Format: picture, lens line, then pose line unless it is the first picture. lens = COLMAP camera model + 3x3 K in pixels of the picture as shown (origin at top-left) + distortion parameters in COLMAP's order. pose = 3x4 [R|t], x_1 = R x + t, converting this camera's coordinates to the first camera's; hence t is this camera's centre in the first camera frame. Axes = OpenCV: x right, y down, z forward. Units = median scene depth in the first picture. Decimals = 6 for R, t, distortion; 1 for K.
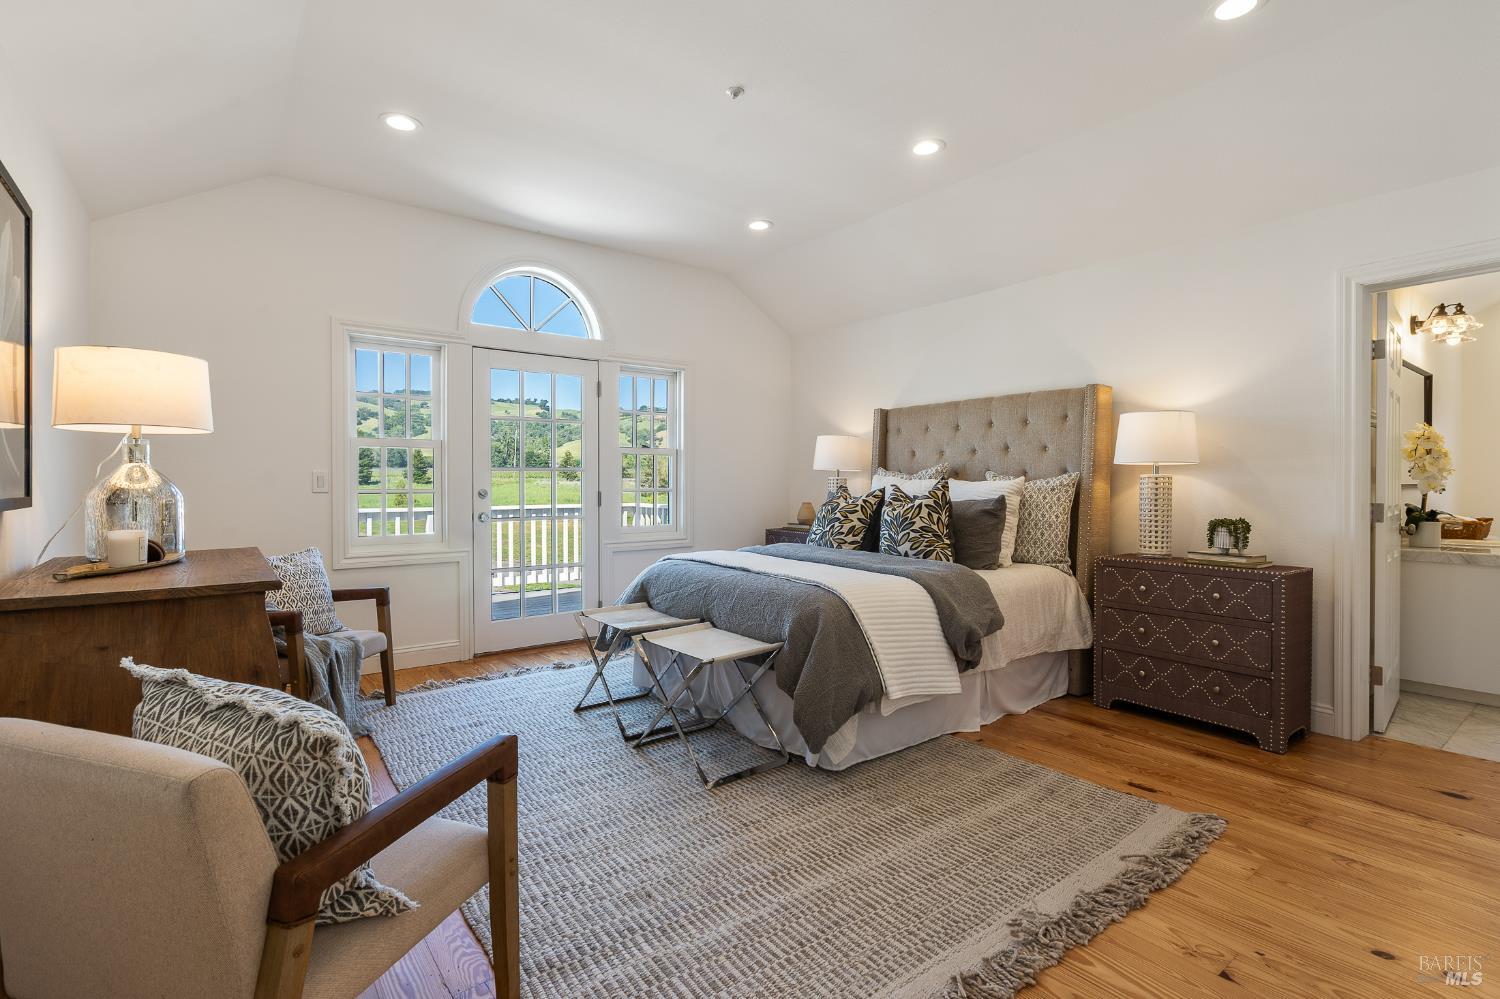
lens RADIAL K [[704.3, 0, 749.6], [0, 704.3, 481.7], [0, 0, 1]] dist [0.000863, 0.000098]
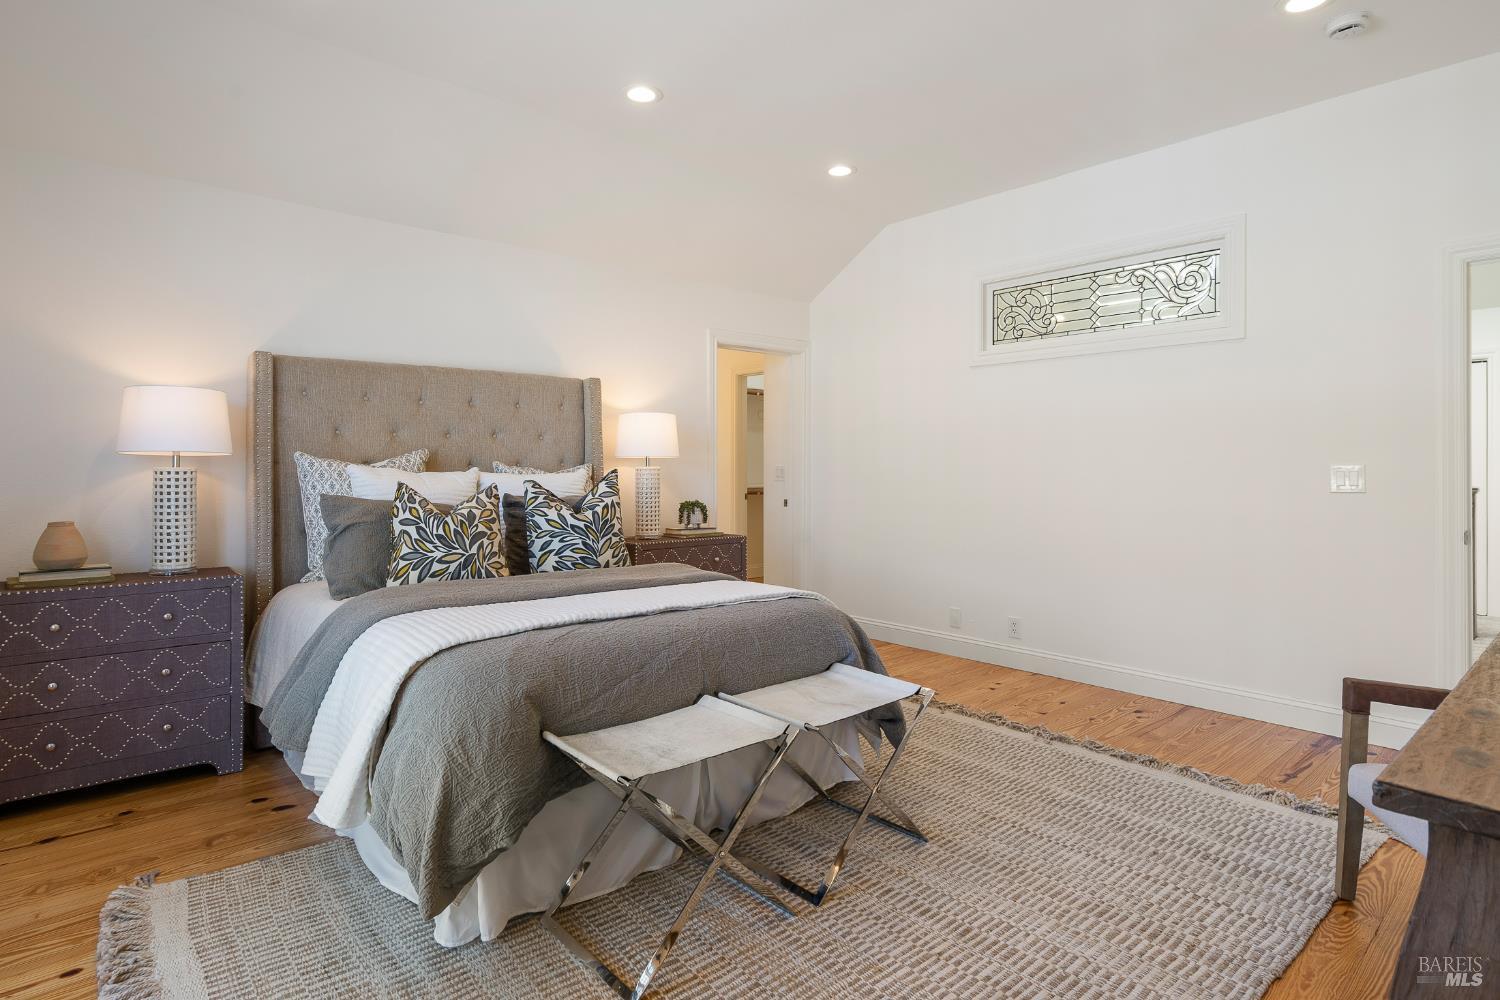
lens RADIAL K [[786.8, 0, 749.5], [0, 786.8, 463.0], [0, 0, 1]] dist [-0.000182, 0.000014]
pose [[-0.066184, 0.005389, 0.997793, -0.698849], [0.008918, 0.999949, -0.004809, -0.008344], [-0.997768, 0.008580, -0.066228, 0.901102]]
